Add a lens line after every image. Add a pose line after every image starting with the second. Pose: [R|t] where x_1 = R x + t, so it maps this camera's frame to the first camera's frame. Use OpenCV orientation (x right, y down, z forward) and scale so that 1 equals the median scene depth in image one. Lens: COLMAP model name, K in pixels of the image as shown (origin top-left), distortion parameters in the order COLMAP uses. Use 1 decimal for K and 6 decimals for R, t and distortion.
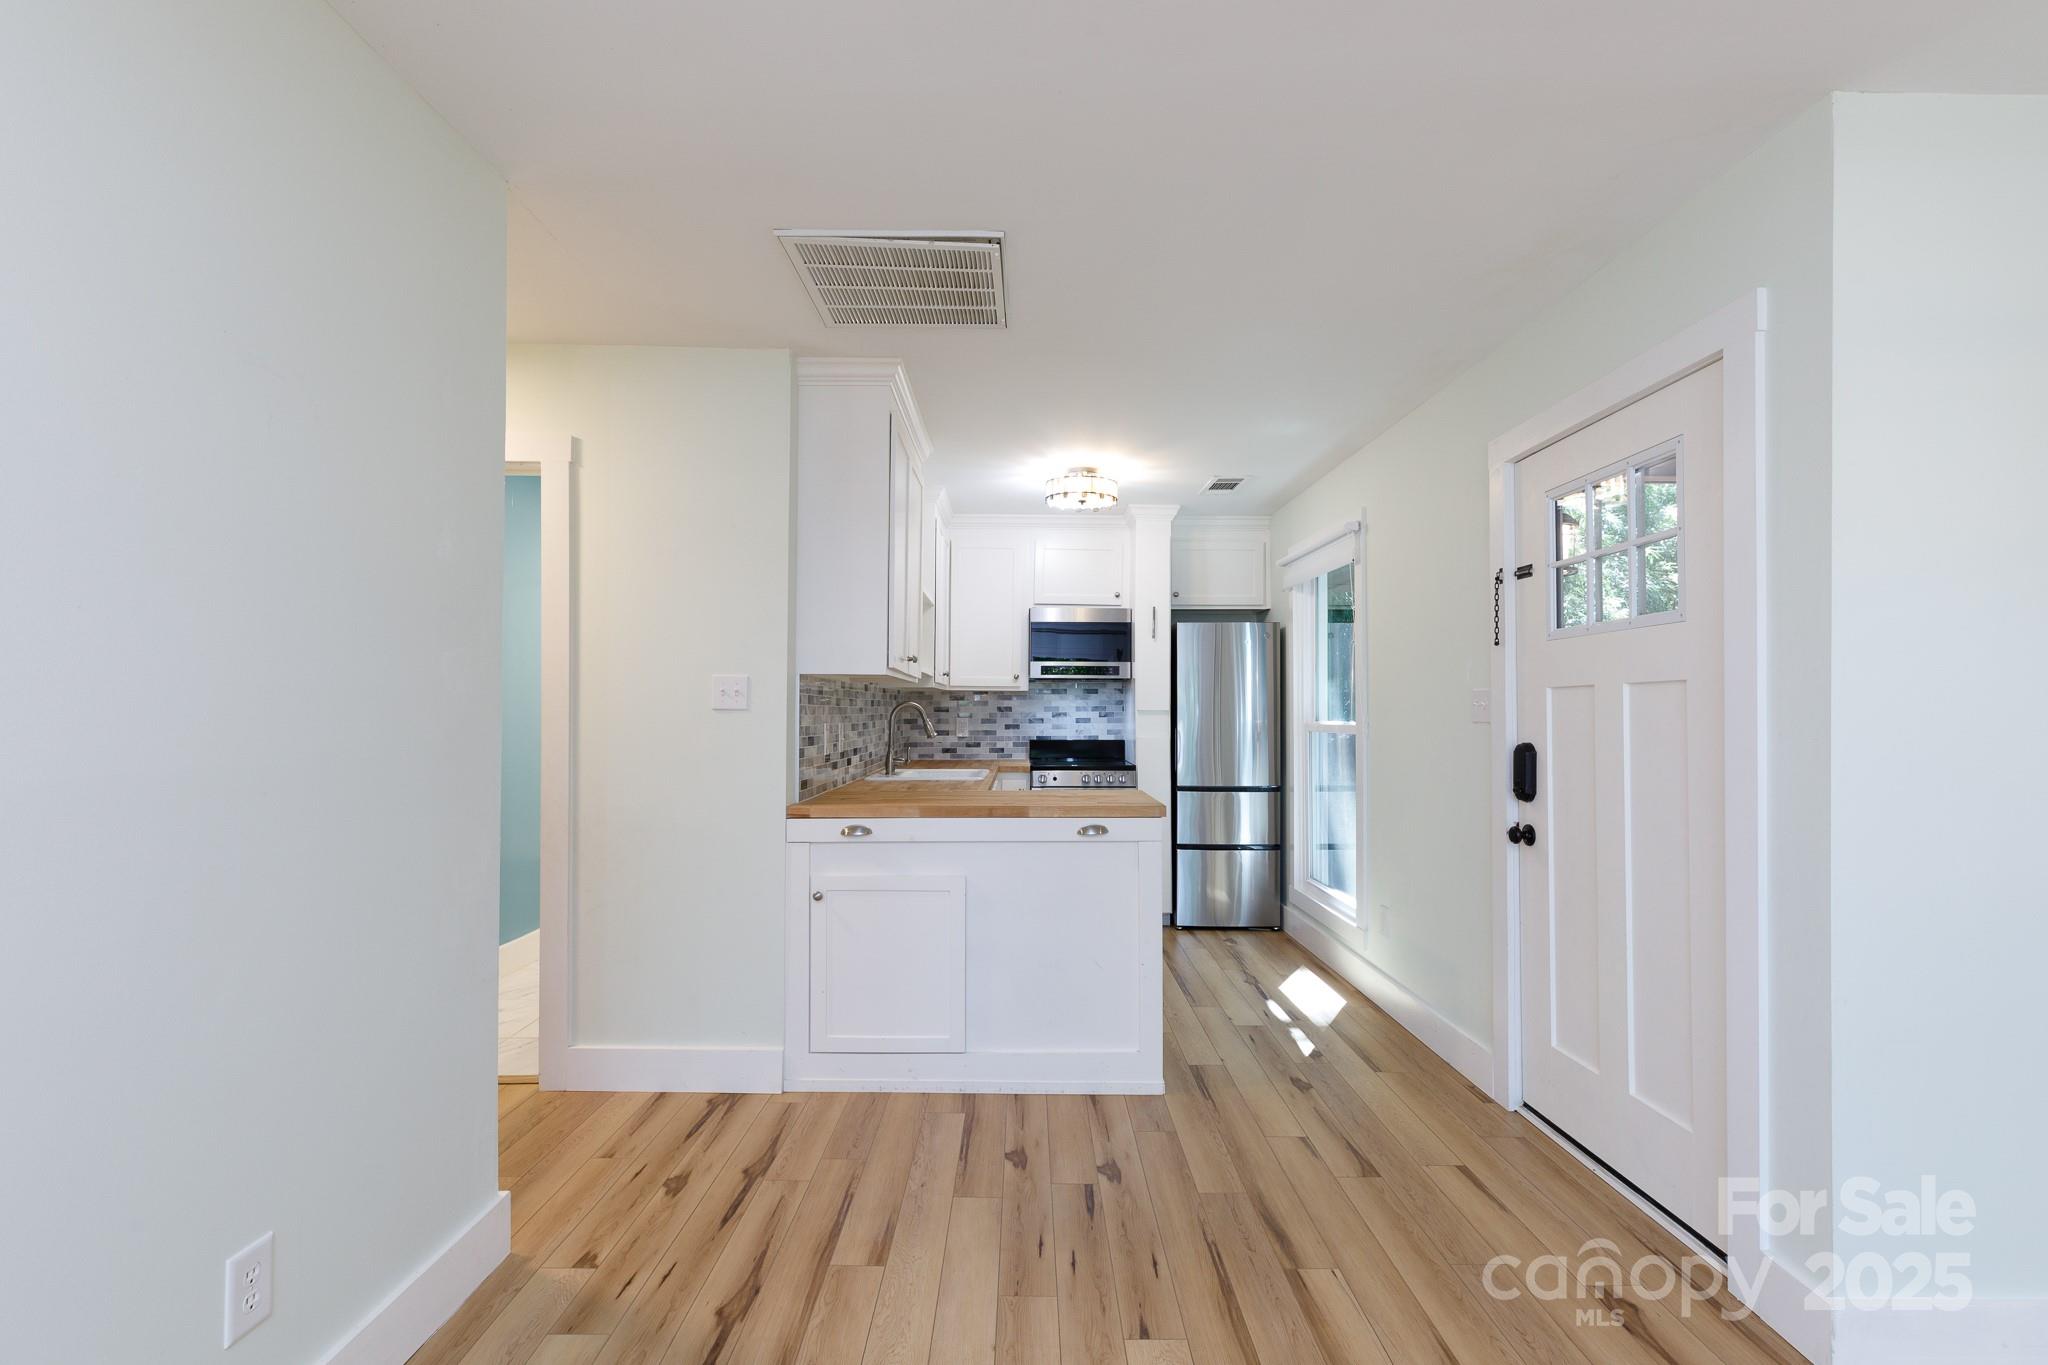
lens RADIAL K [[918.9, 0, 1024.6], [0, 918.9, 705.4], [0, 0, 1]] dist [0.004278, 0.000820]
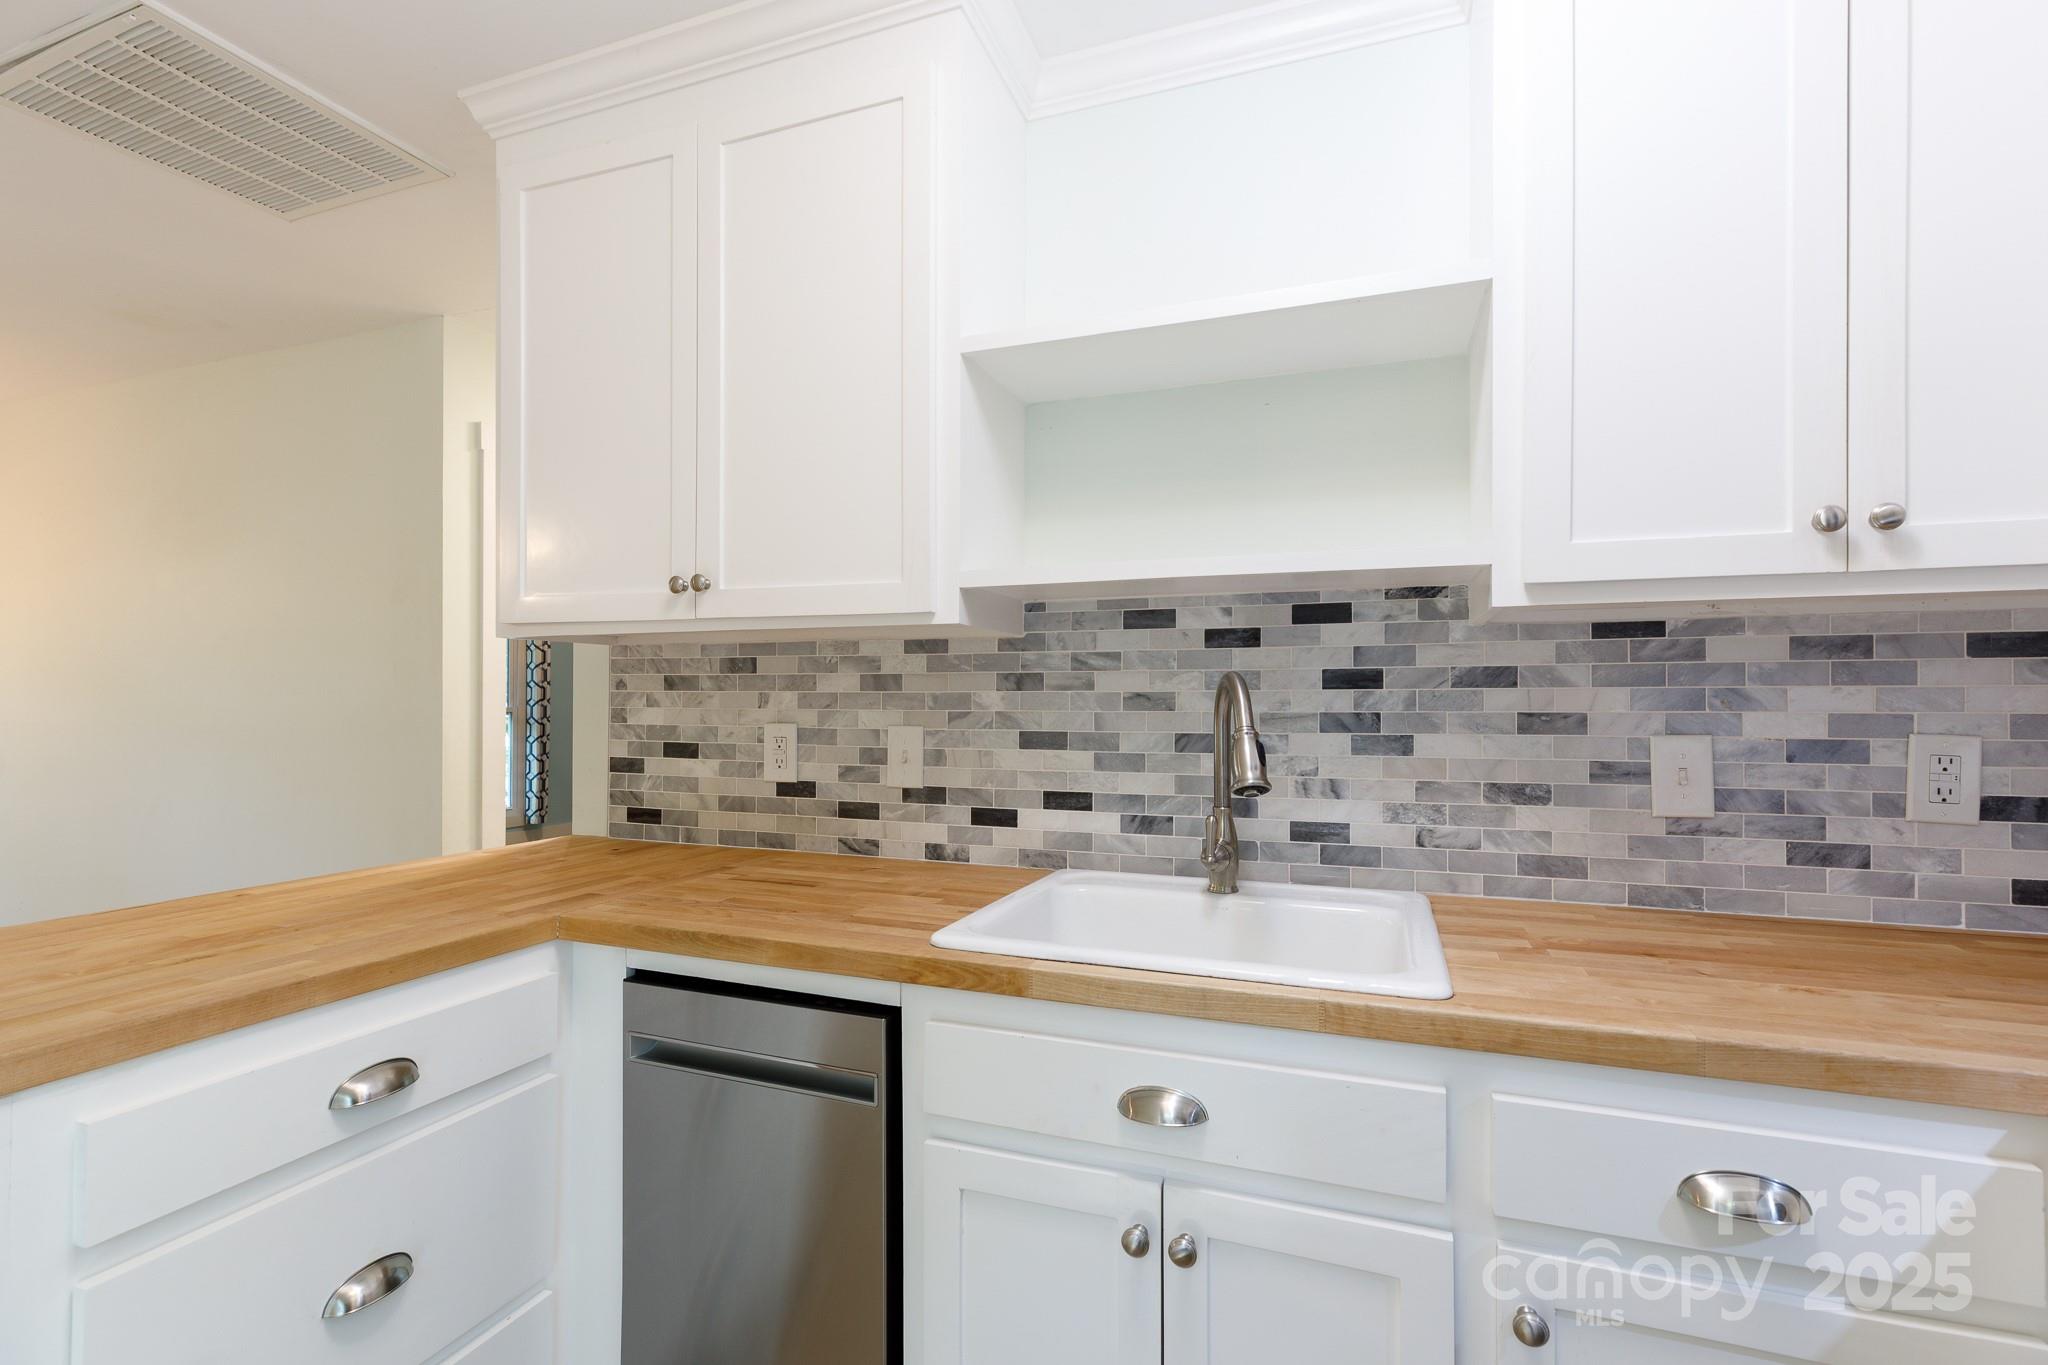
lens RADIAL K [[918.9, 0, 946.7], [0, 918.9, 690.8], [0, 0, 1]] dist [0.004278, 0.000820]
pose [[-0.364384, -0.015658, -0.931117, 0.172121], [0.001642, 0.999846, -0.017457, 0.006600], [0.931247, -0.007890, -0.364302, 0.859346]]
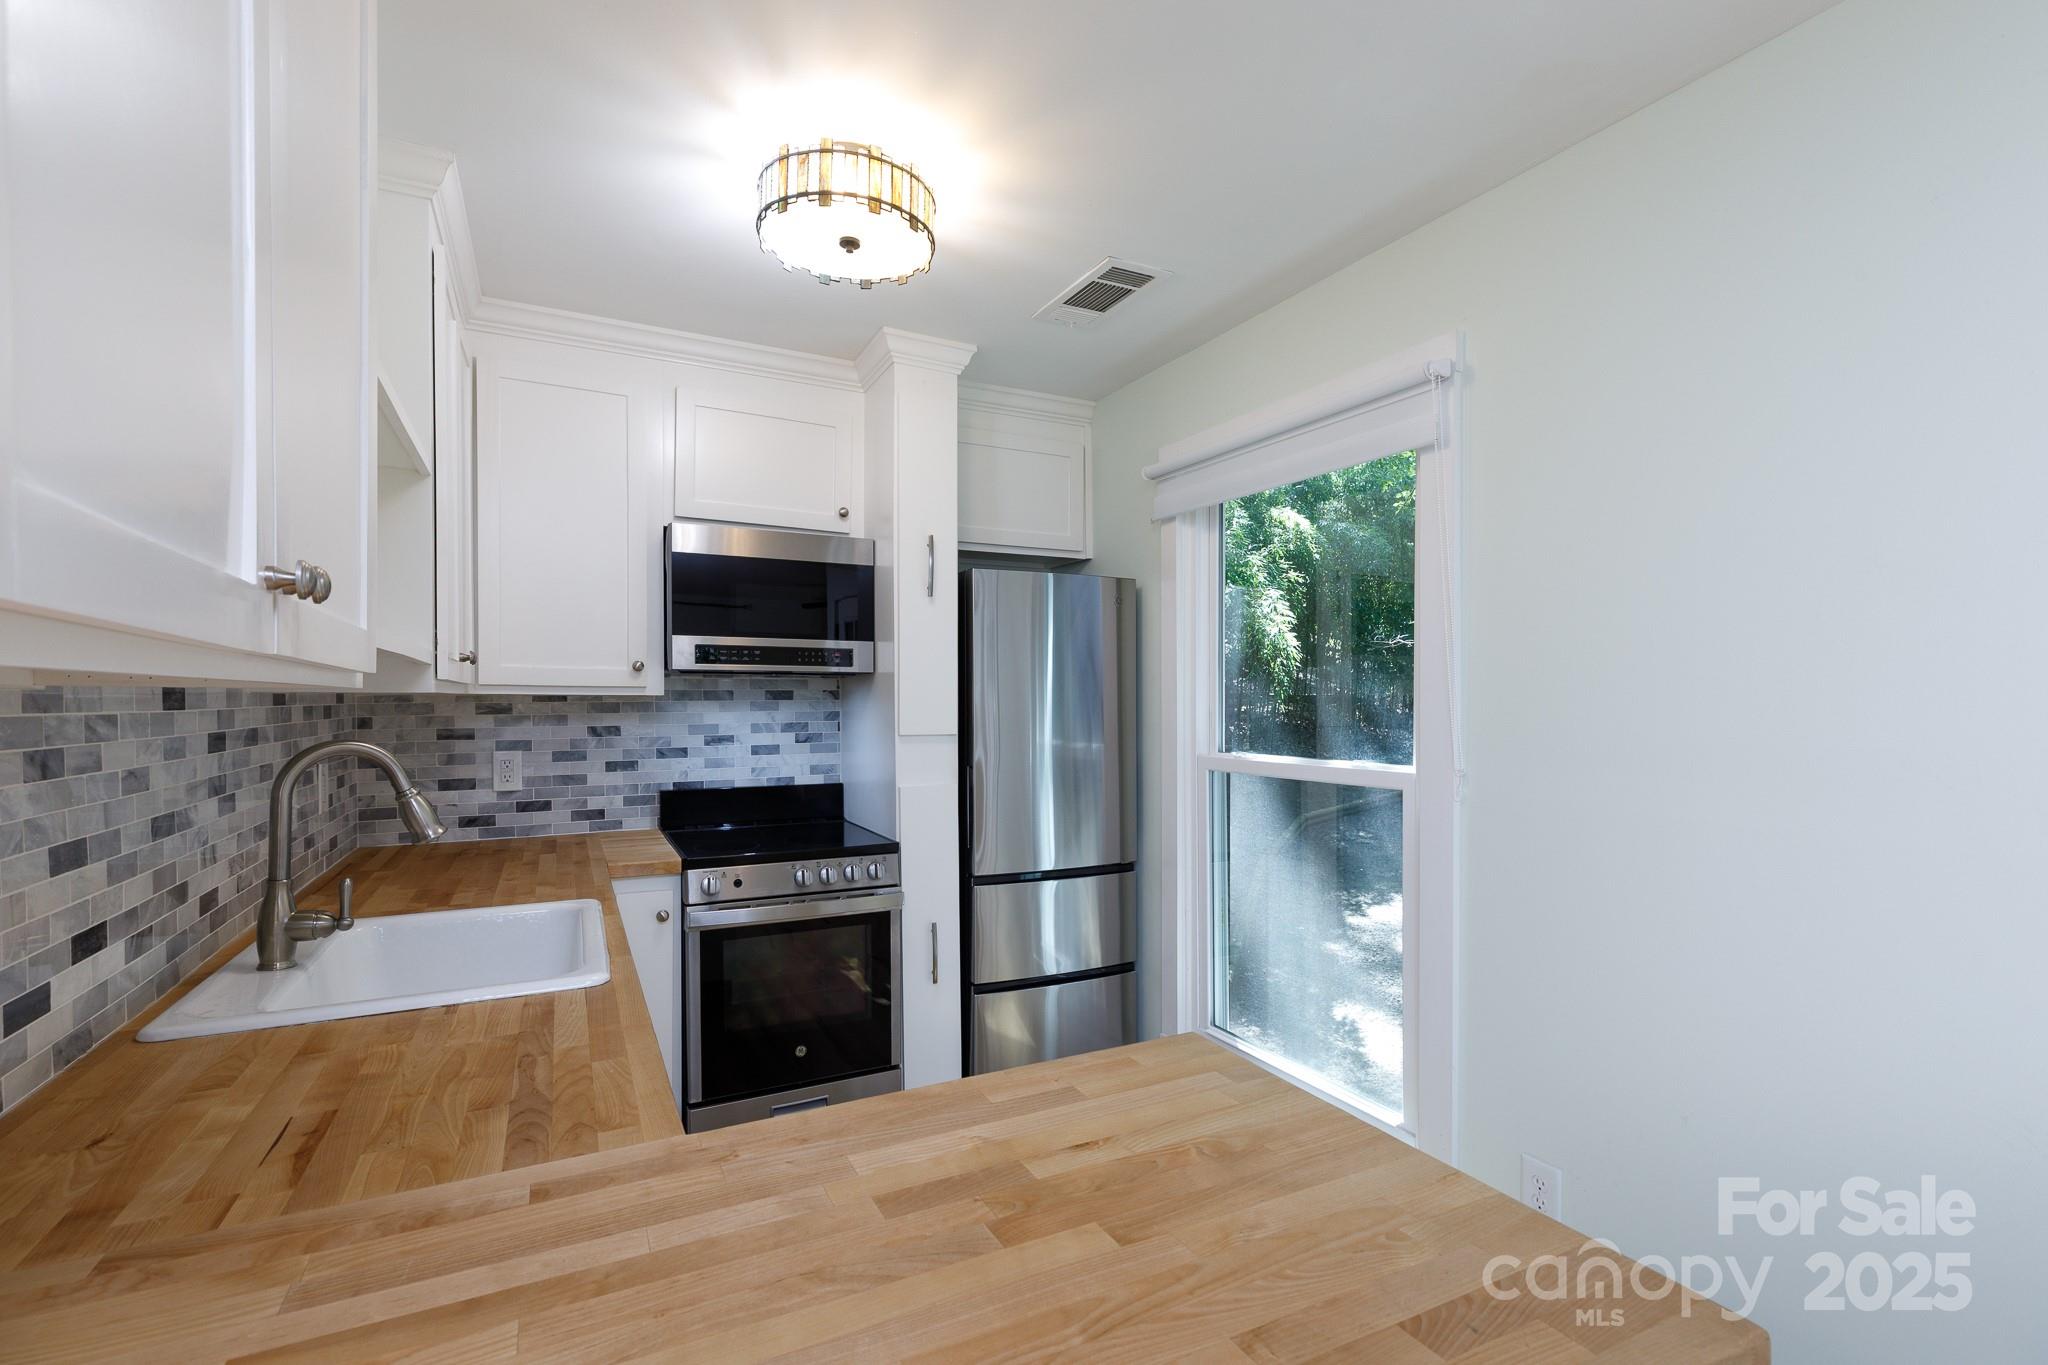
lens RADIAL K [[918.9, 0, 1009.6], [0, 918.9, 714.8], [0, 0, 1]] dist [0.004278, 0.000820]
pose [[0.900718, -0.008327, 0.434324, -0.044278], [-0.001222, 0.999764, 0.021704, -0.017171], [-0.434402, -0.020080, 0.900495, 0.502760]]
